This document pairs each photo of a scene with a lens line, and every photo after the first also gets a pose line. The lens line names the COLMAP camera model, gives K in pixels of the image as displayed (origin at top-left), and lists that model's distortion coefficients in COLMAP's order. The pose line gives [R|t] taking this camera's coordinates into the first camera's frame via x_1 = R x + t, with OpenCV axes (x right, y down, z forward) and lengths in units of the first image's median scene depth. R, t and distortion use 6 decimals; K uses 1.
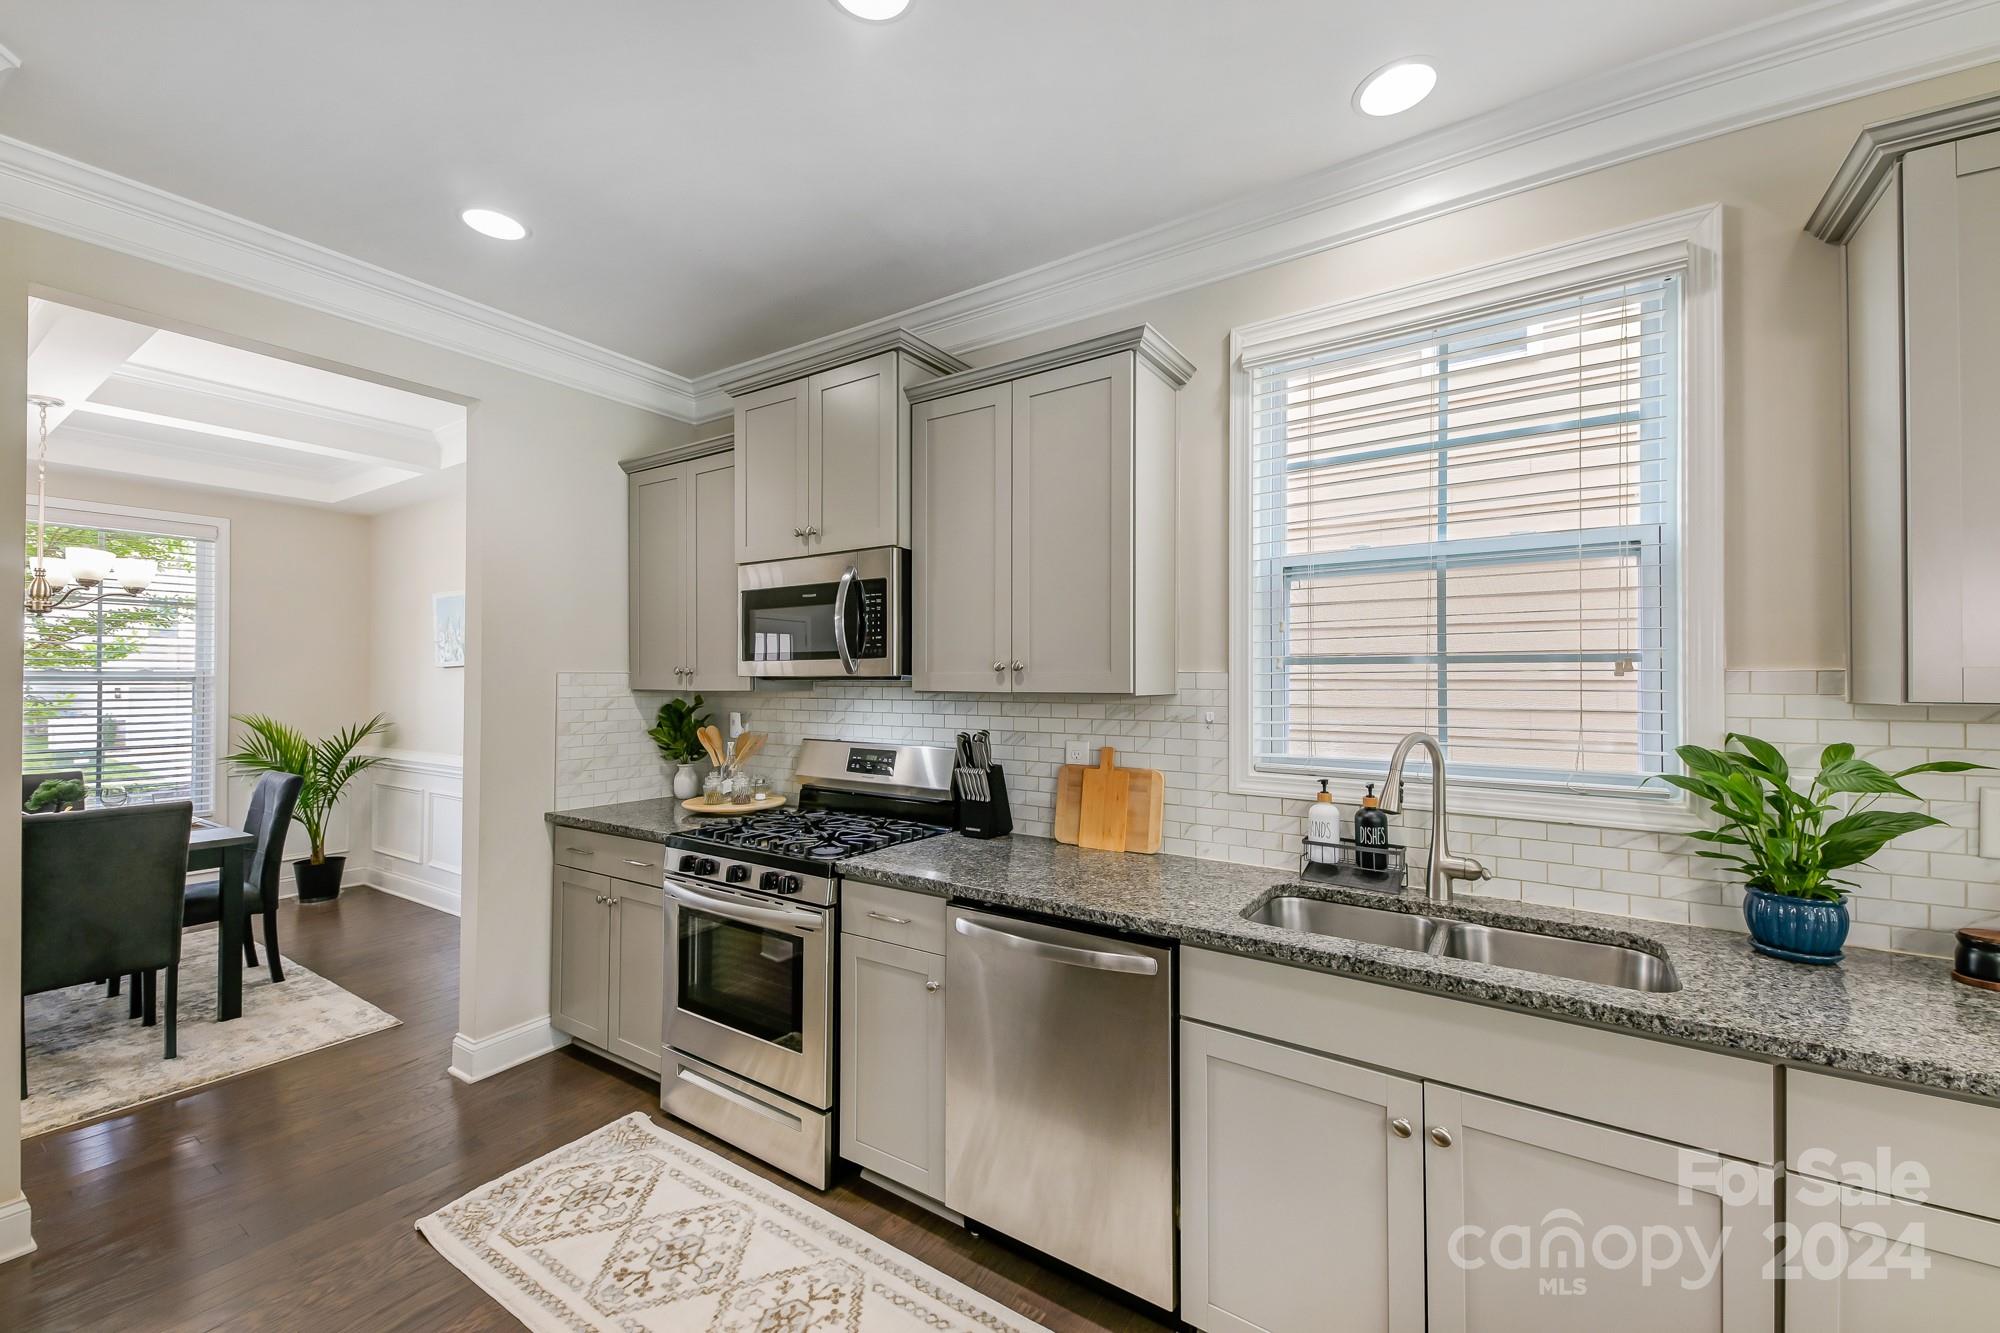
lens RADIAL K [[784.6, 0, 1003.0], [0, 784.6, 671.0], [0, 0, 1]] dist [0.038316, -0.014801]
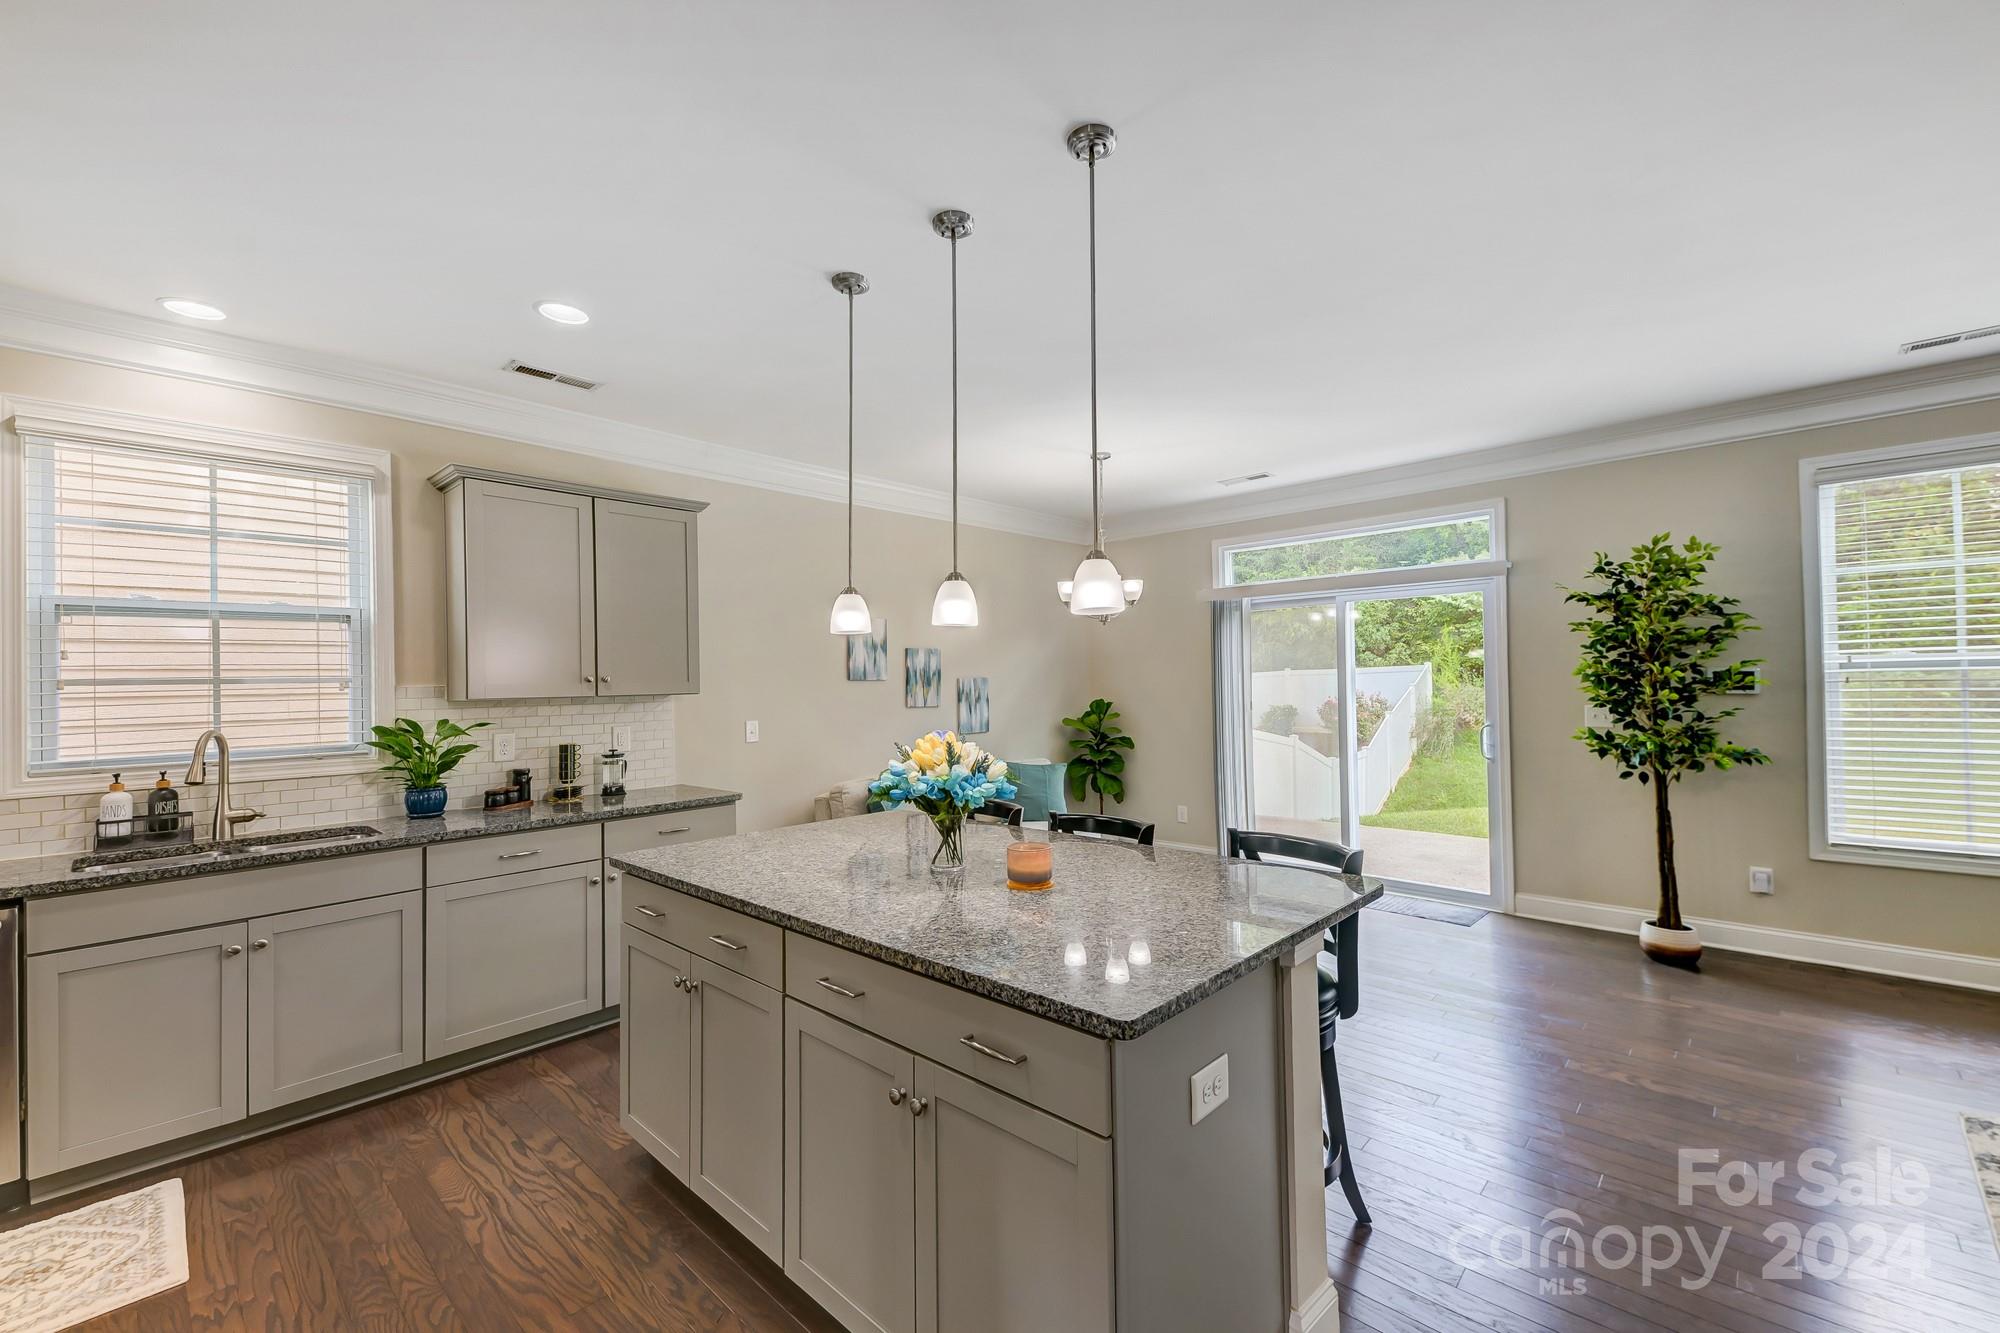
lens RADIAL K [[810.4, 0, 1002.7], [0, 810.4, 672.4], [0, 0, 1]] dist [0.041827, -0.012168]
pose [[0.160926, 0.004179, 0.986958, -0.741385], [0.007627, 0.999956, -0.005478, -0.012240], [-0.986937, 0.008409, 0.160887, -0.690833]]
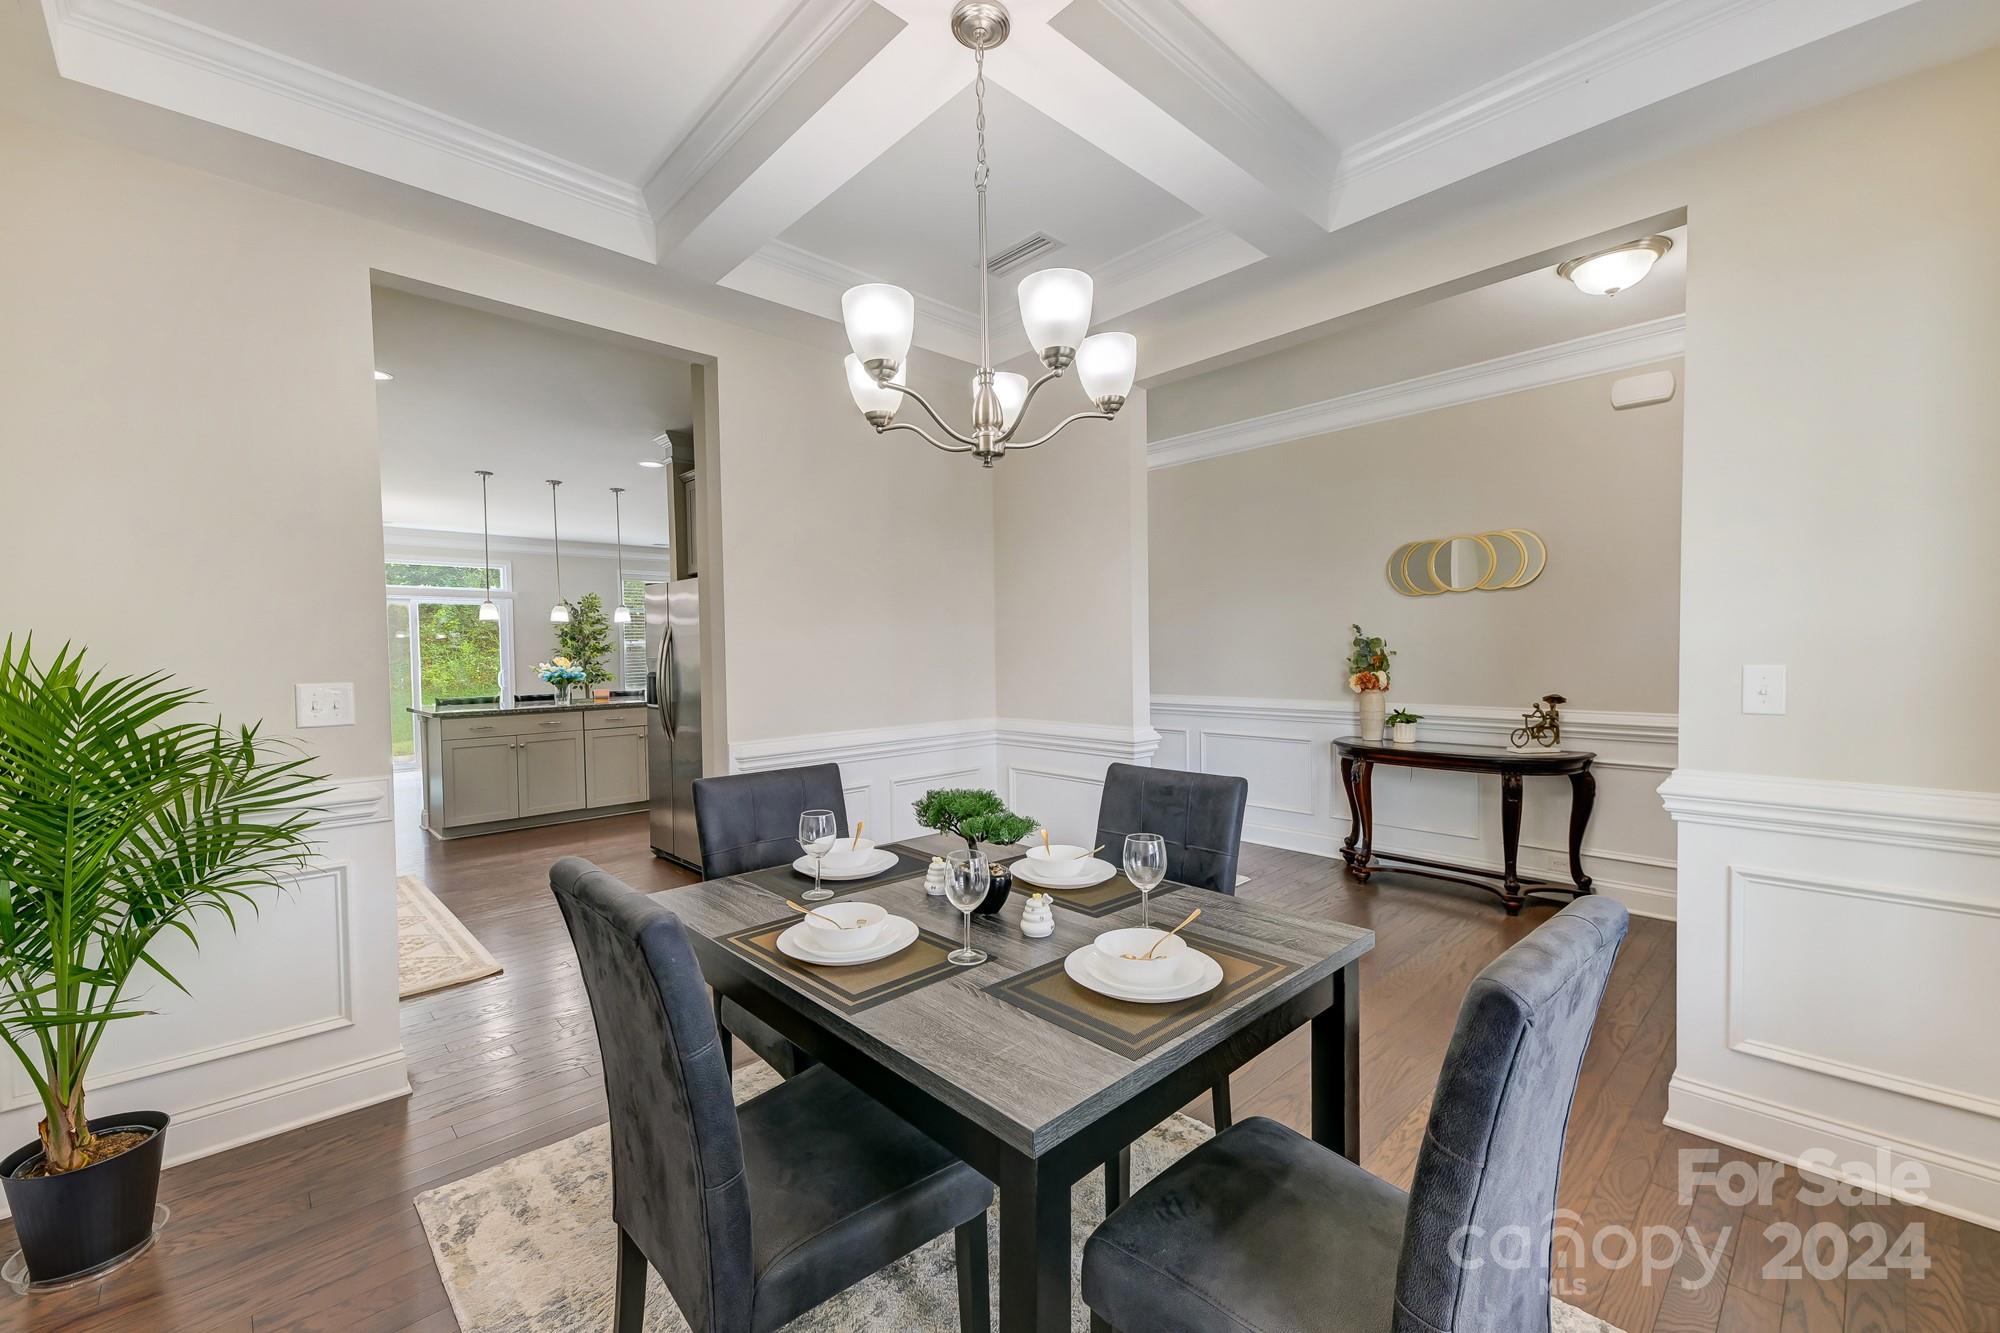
lens RADIAL K [[810.4, 0, 1002.7], [0, 810.4, 672.4], [0, 0, 1]] dist [0.041827, -0.012168]
pose [[-0.974696, 0.004563, 0.223487, -2.179743], [0.008988, 0.999783, 0.018786, 0.081735], [-0.223353, 0.020320, -0.974526, 2.496376]]
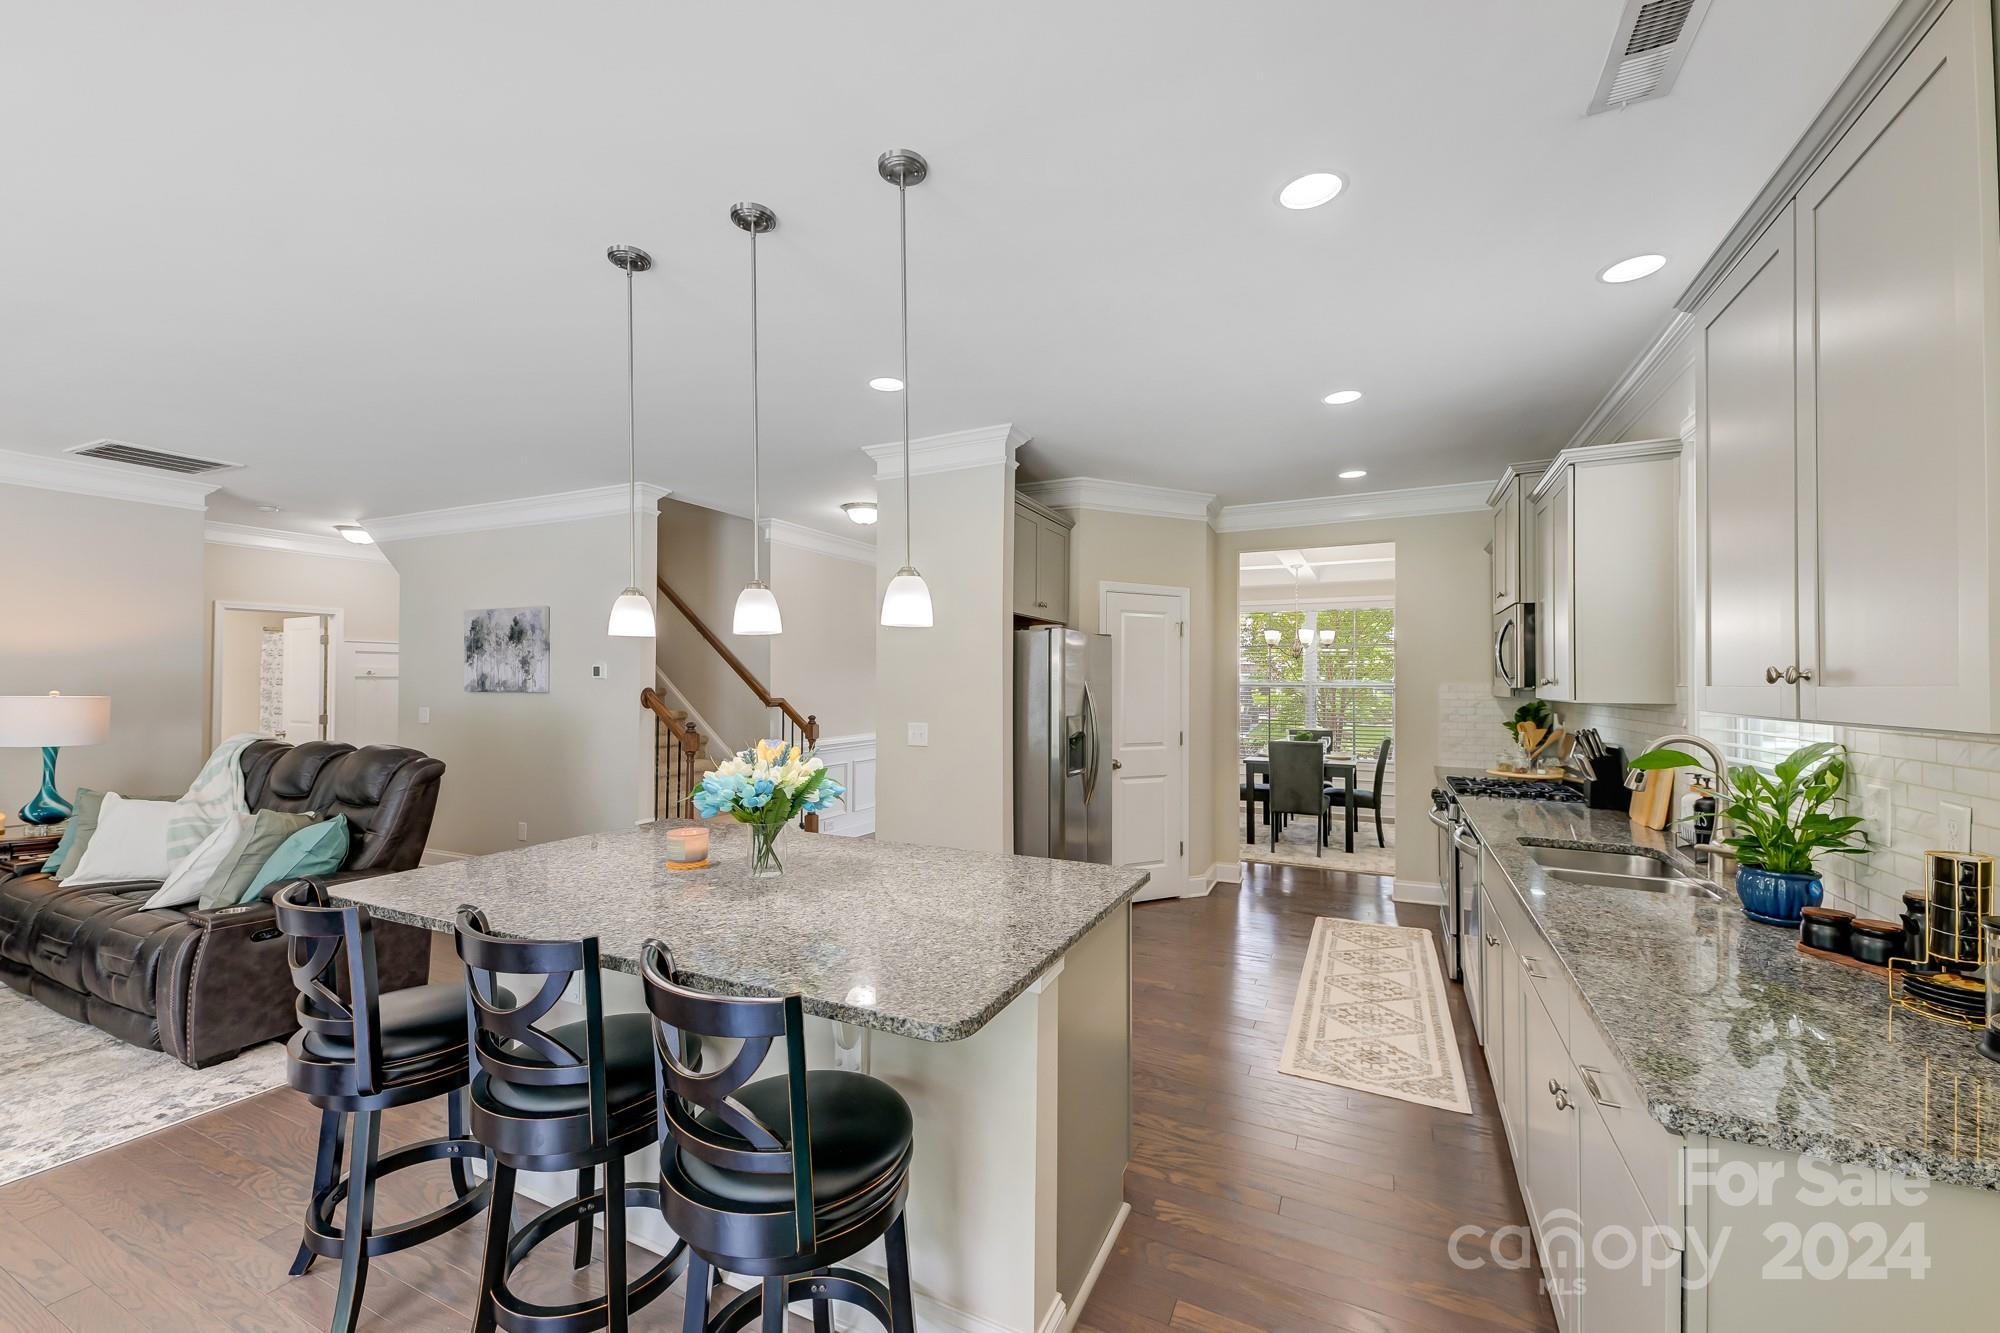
lens RADIAL K [[790.0, 0, 994.6], [0, 790.0, 669.9], [0, 0, 1]] dist [0.023305, -0.000457]
pose [[0.134714, -0.017174, -0.990736, 1.545449], [0.007005, 0.999841, -0.016380, -0.011832], [0.990860, -0.004734, 0.134813, -0.264984]]
